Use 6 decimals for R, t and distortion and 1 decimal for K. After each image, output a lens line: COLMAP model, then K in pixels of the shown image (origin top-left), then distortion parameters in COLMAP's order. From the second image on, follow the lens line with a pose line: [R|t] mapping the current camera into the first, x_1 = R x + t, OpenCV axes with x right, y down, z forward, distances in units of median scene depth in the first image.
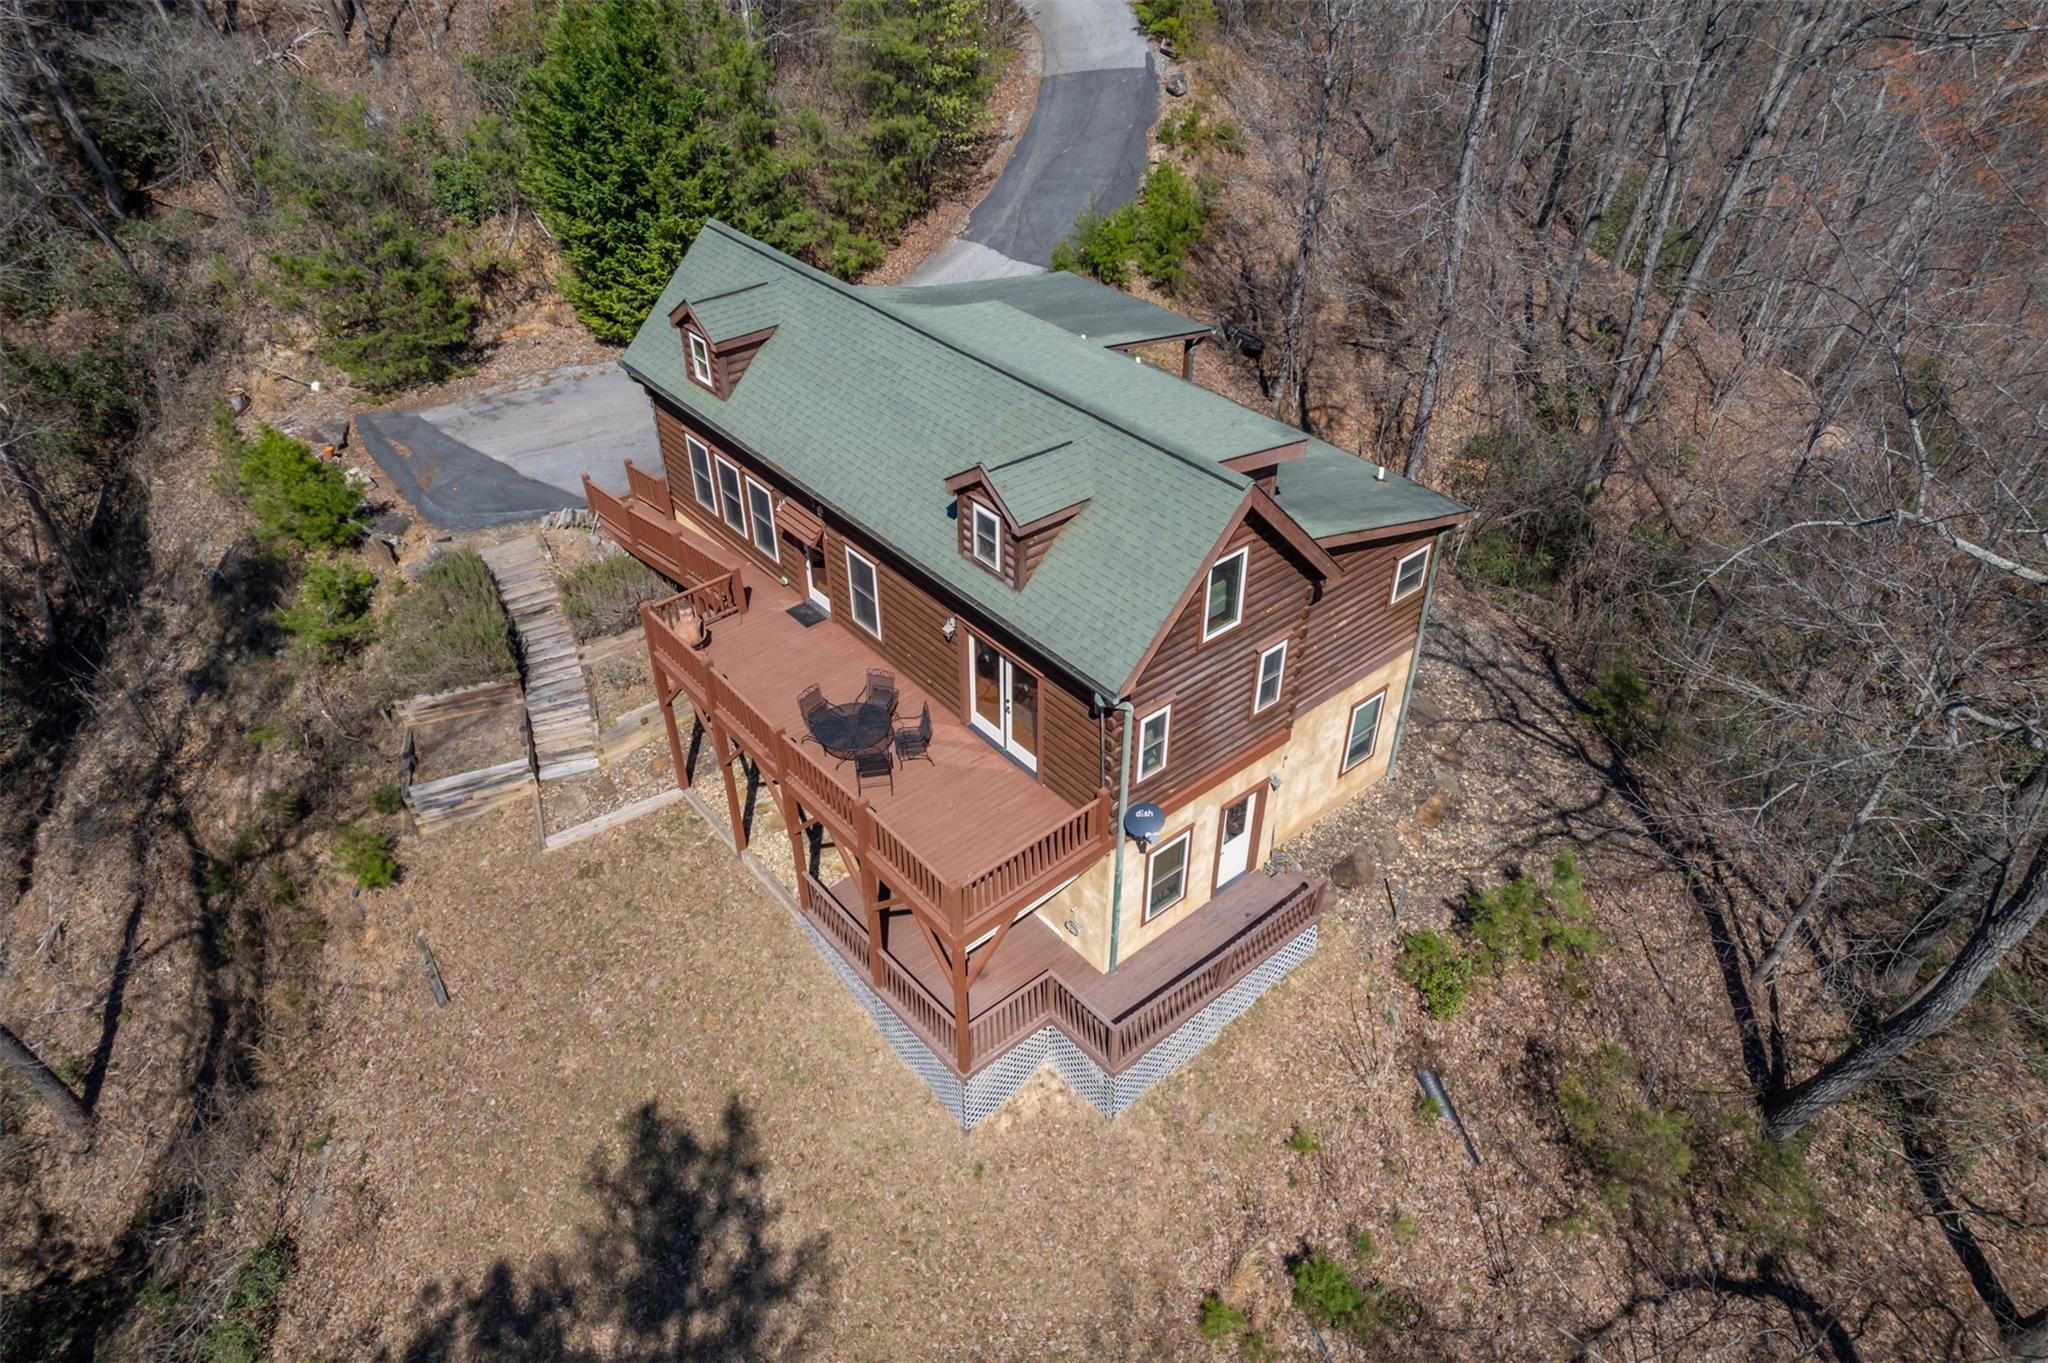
lens RADIAL K [[1276.6, 0, 1024.0], [0, 1276.6, 681.5], [0, 0, 1]] dist [-0.051272, 0.049365]
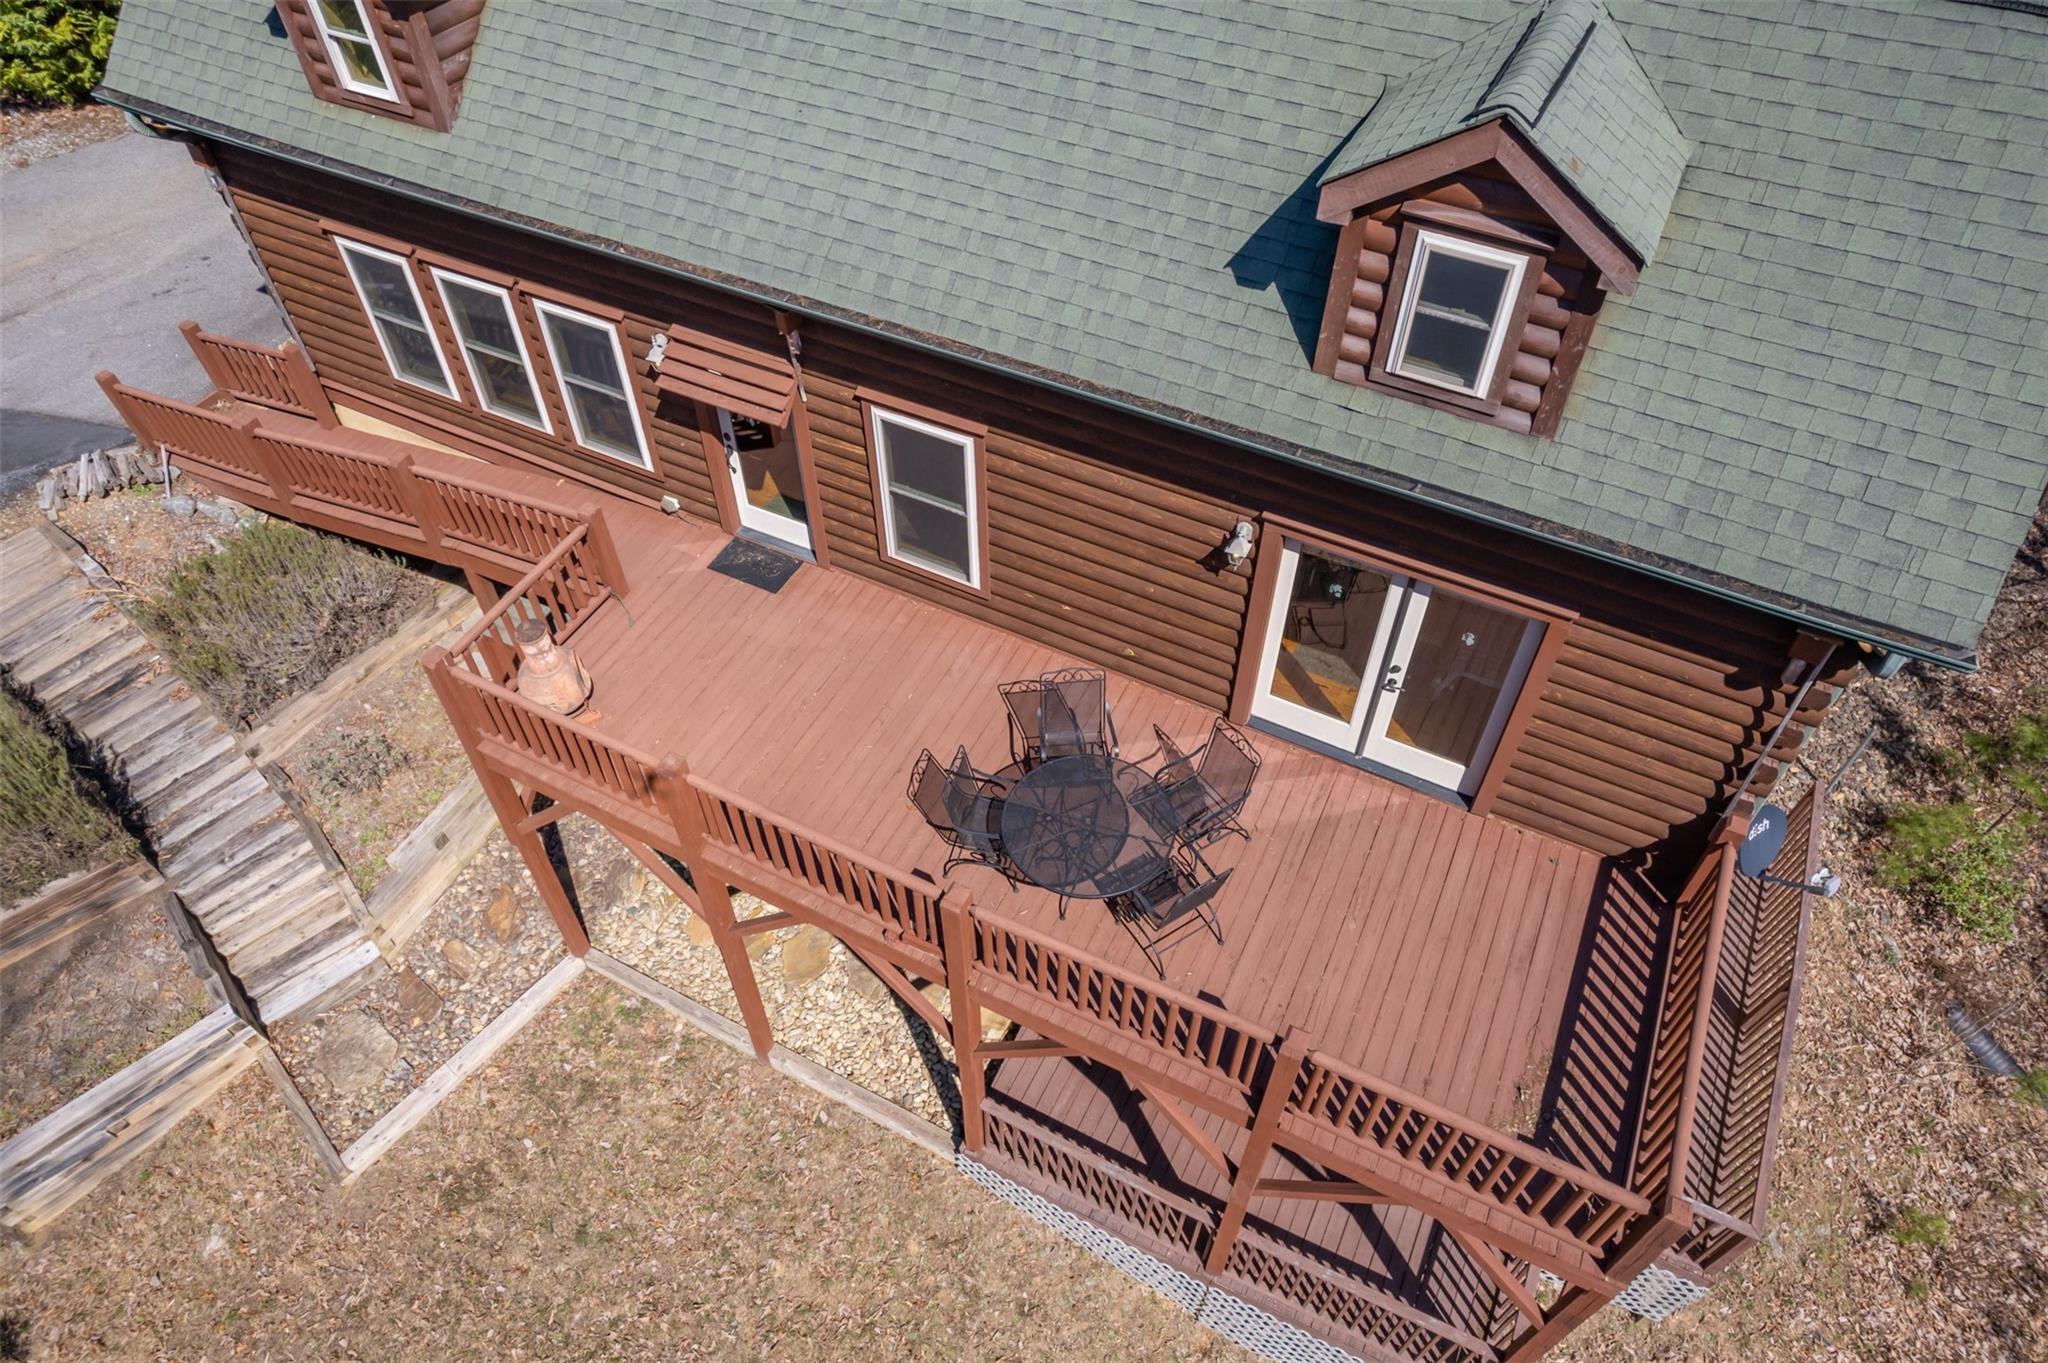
lens RADIAL K [[1299.3, 0, 1024.0], [0, 1299.3, 681.5], [0, 0, 1]] dist [-0.094356, 0.100110]
pose [[0.924660, -0.286354, 0.251007, -0.196177], [0.231417, 0.946053, 0.226782, -0.090224], [-0.302406, -0.151609, 0.941045, 0.470282]]
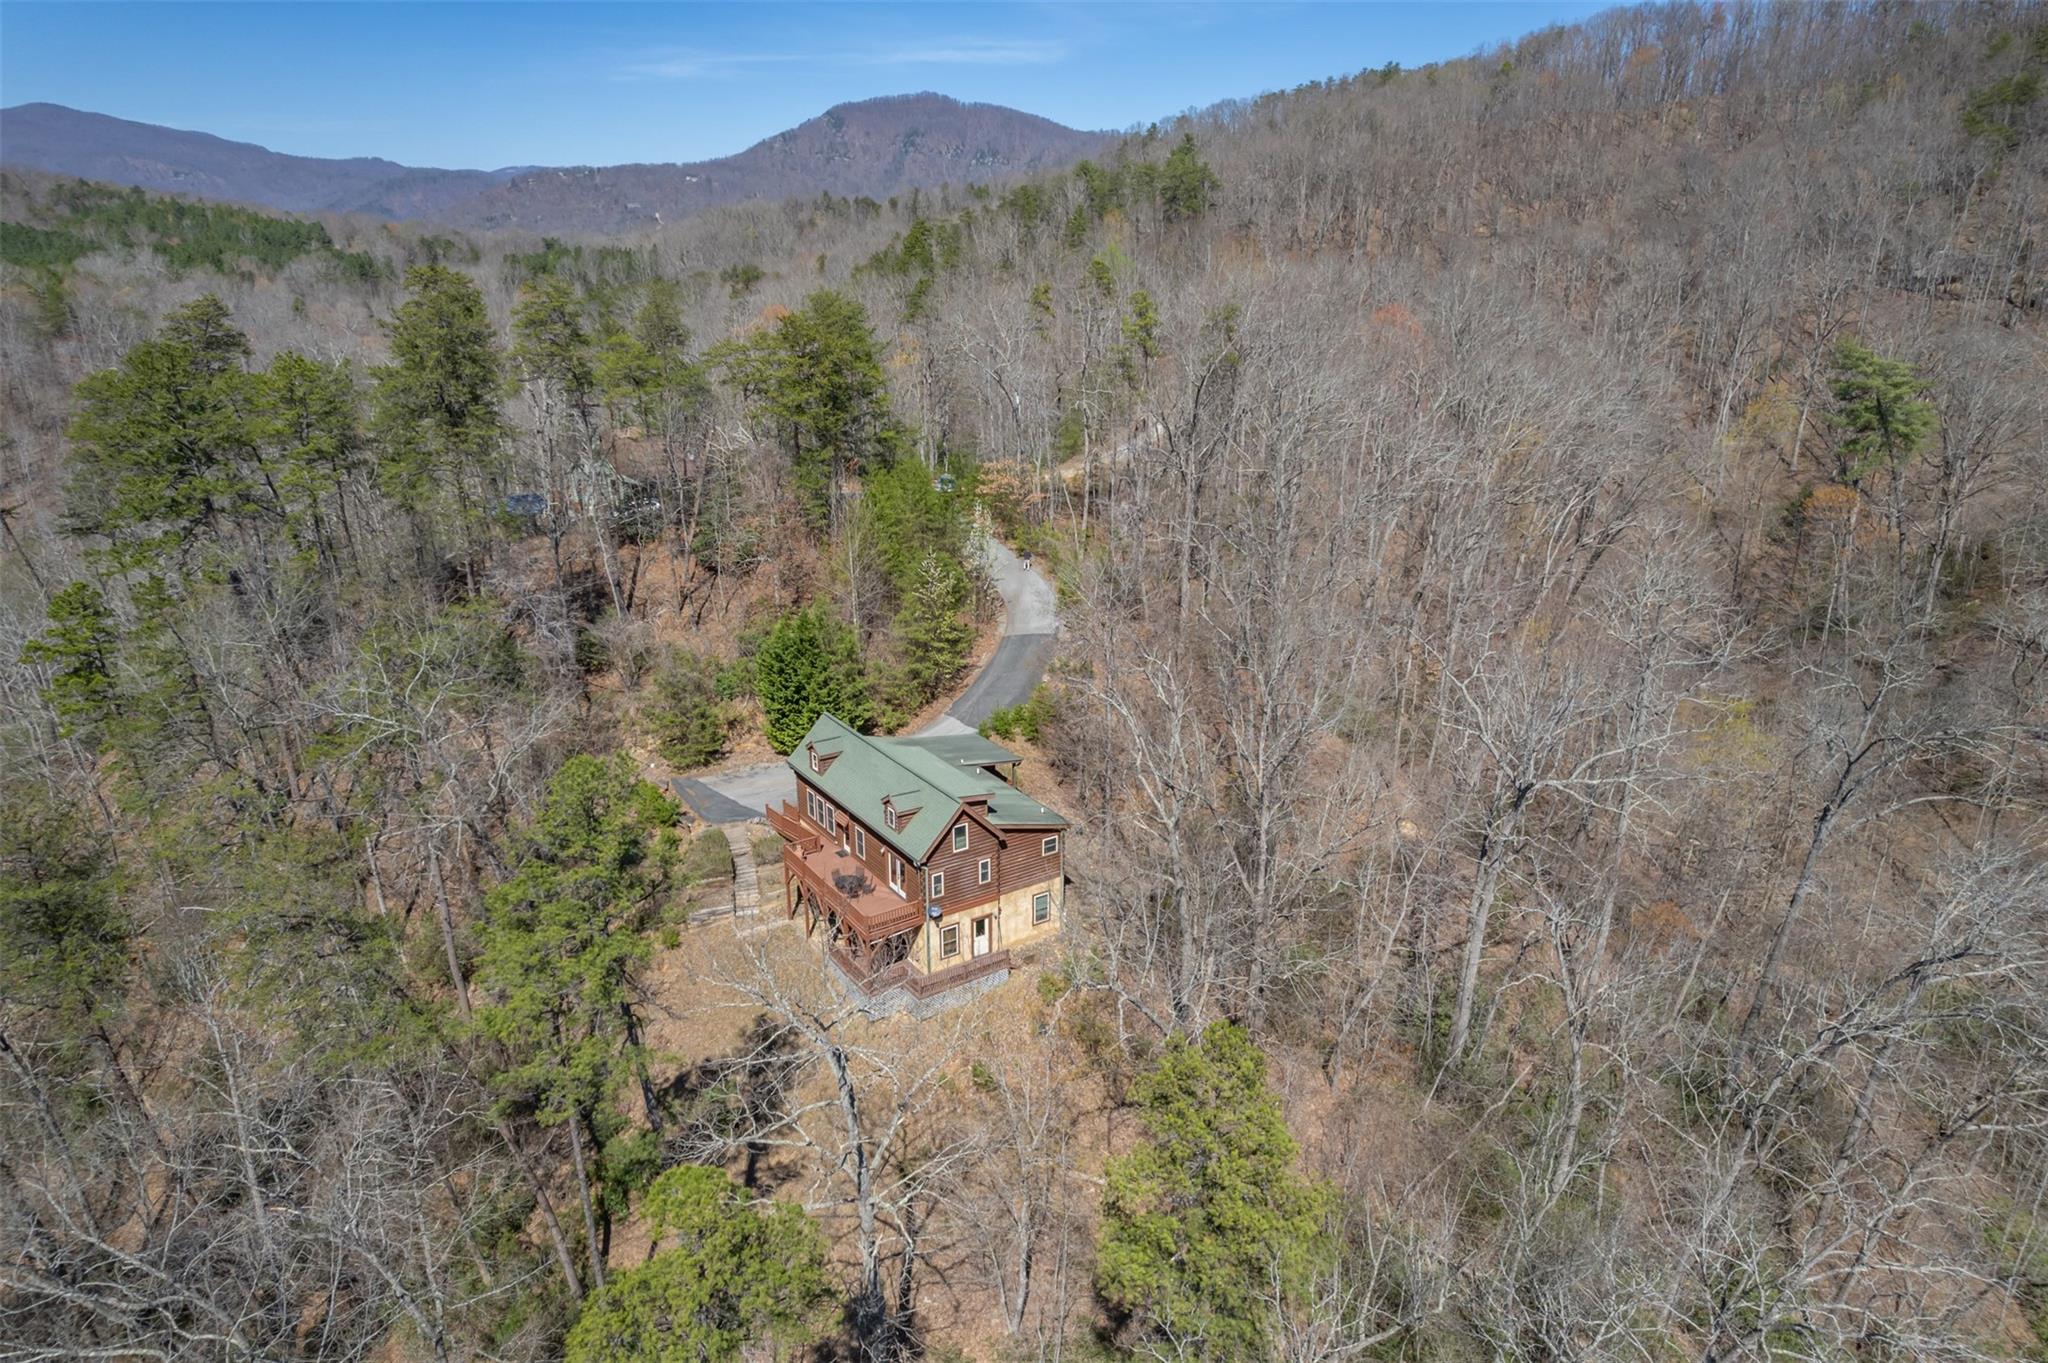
lens RADIAL K [[1276.6, 0, 1024.0], [0, 1276.6, 681.5], [0, 0, 1]] dist [-0.051272, 0.049365]
pose [[0.993578, 0.038337, -0.106459, 0.458396], [-0.070619, 0.945223, -0.318696, 0.409890], [0.088410, 0.324167, 0.941860, -1.540175]]
